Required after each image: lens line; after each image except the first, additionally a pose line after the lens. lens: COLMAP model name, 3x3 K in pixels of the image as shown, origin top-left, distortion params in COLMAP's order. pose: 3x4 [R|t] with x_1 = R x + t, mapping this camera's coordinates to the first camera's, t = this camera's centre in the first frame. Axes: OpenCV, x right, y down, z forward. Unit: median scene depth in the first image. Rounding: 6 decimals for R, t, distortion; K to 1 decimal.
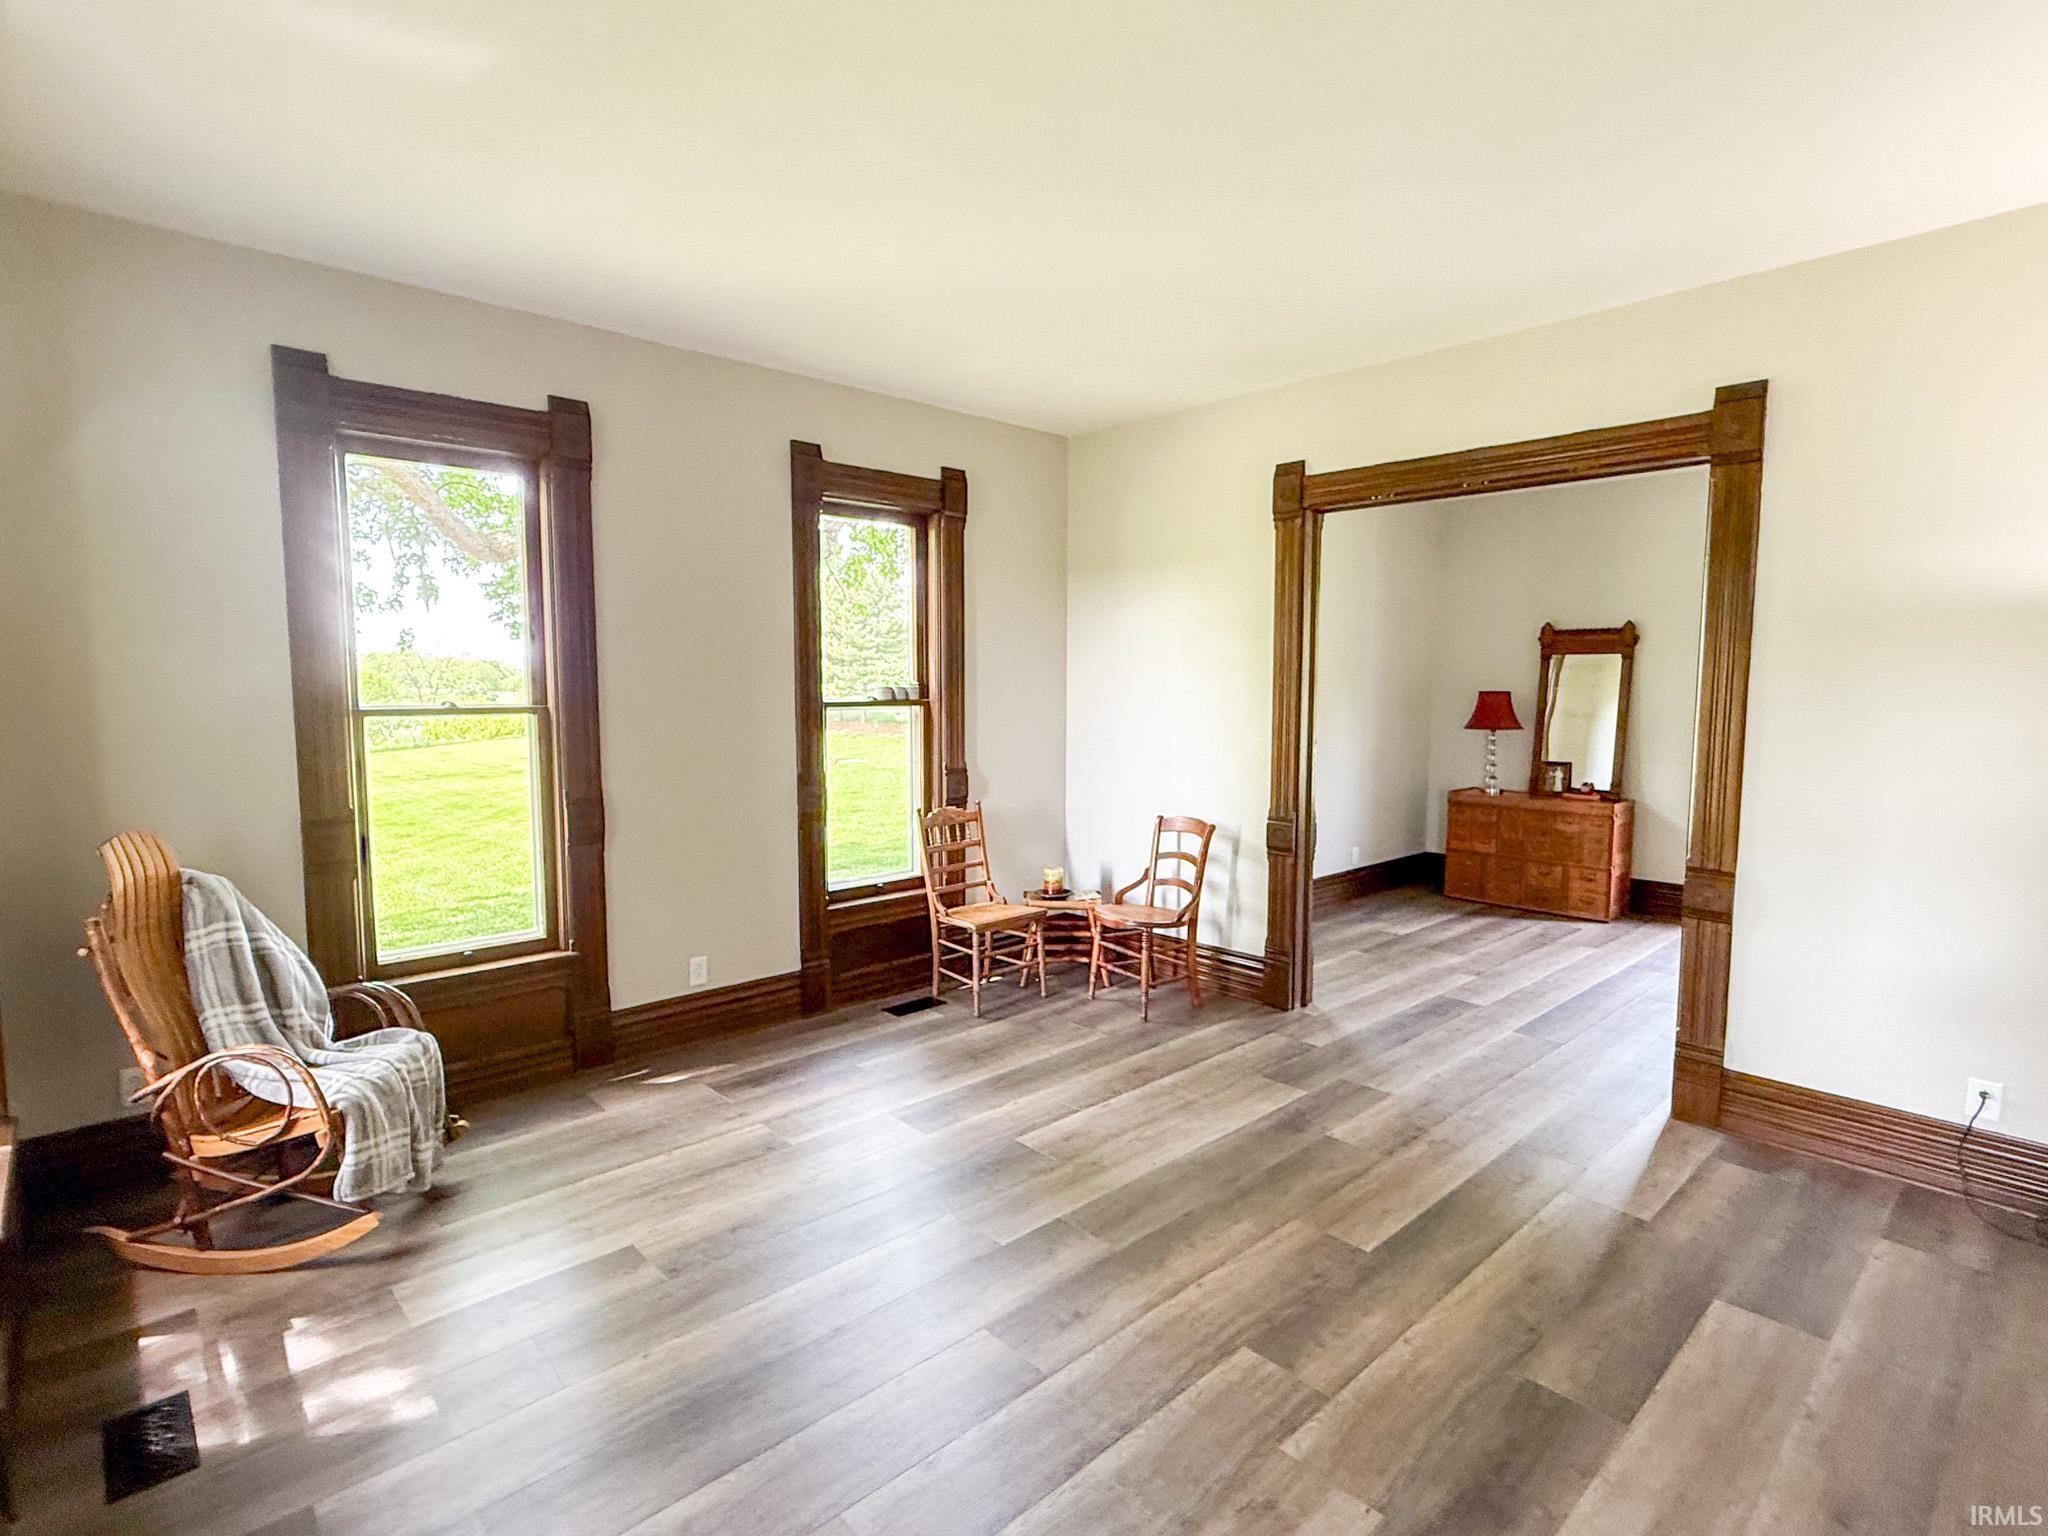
lens RADIAL K [[1010.5, 0, 1022.0], [0, 1010.5, 766.6], [0, 0, 1]] dist [-0.000447, -0.000096]
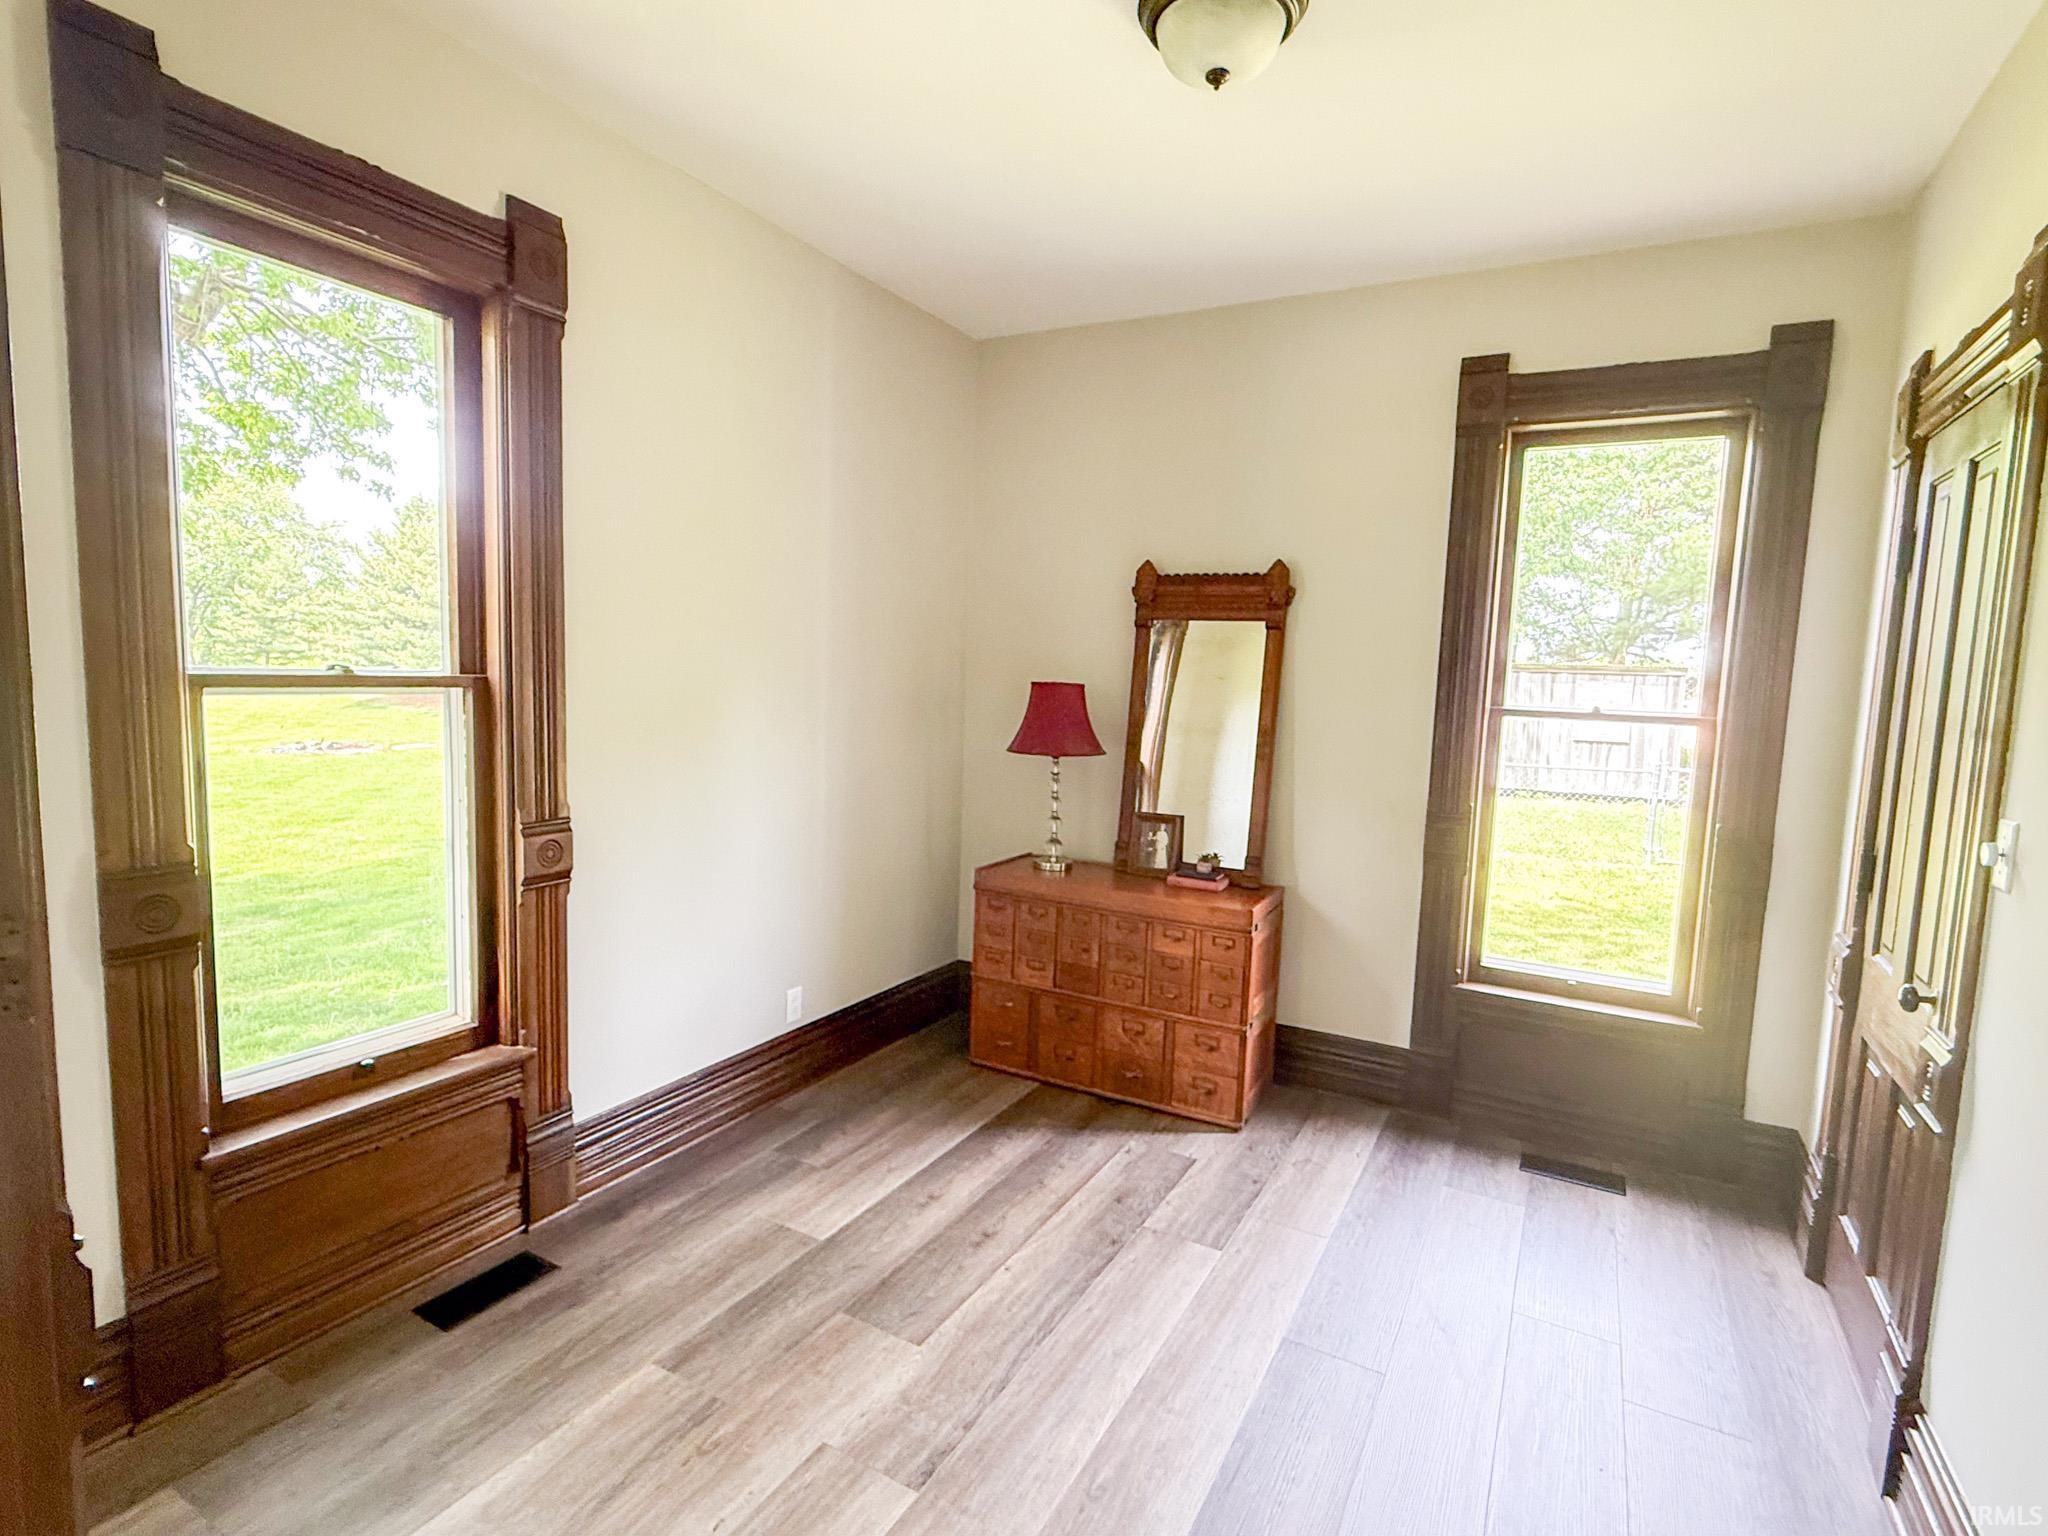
lens RADIAL K [[1010.5, 0, 1022.0], [0, 1010.5, 766.6], [0, 0, 1]] dist [-0.000447, -0.000096]
pose [[0.949362, -0.000169, 0.314185, 0.294477], [-0.005409, 0.999843, 0.016881, -0.041056], [-0.314138, -0.017725, 0.949212, 0.517483]]
